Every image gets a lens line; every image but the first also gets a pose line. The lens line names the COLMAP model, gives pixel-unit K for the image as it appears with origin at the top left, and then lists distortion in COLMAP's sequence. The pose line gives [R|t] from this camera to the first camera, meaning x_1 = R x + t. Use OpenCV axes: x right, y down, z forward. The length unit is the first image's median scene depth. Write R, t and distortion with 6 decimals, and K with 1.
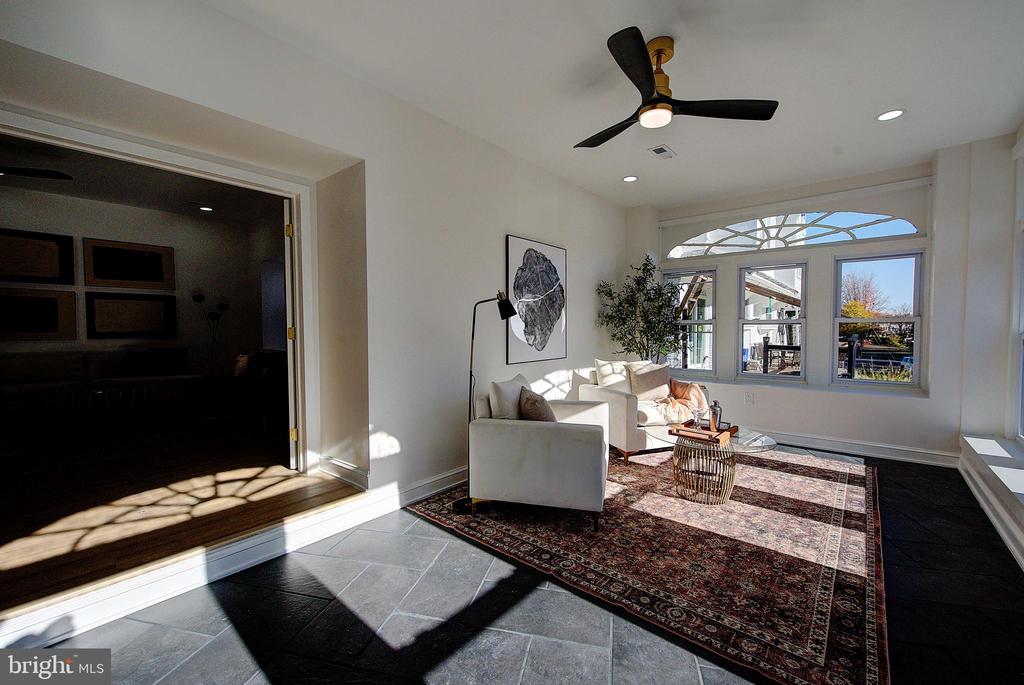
lens RADIAL K [[412.9, 0, 513.6], [0, 412.9, 340.0], [0, 0, 1]] dist [0.002959, -0.000117]
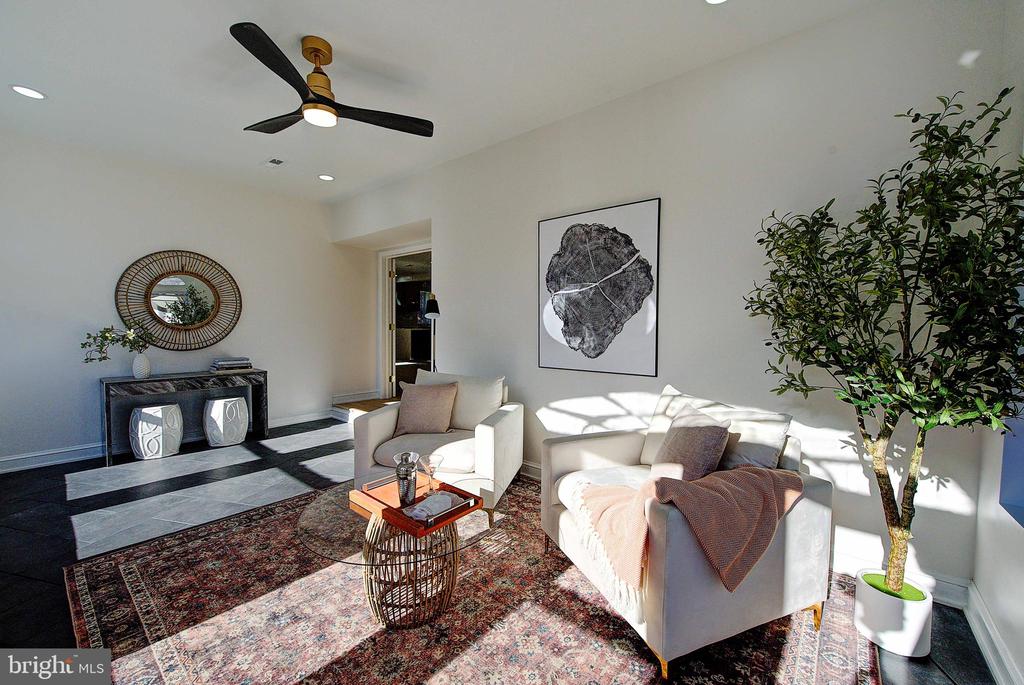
lens RADIAL K [[412.9, 0, 534.5], [0, 412.9, 345.7], [0, 0, 1]] dist [0.002959, -0.000117]
pose [[0.031177, 0.065086, -0.997392, 0.841399], [-0.028281, 0.997536, 0.064211, -0.042353], [0.999114, 0.026205, 0.032941, 0.917071]]
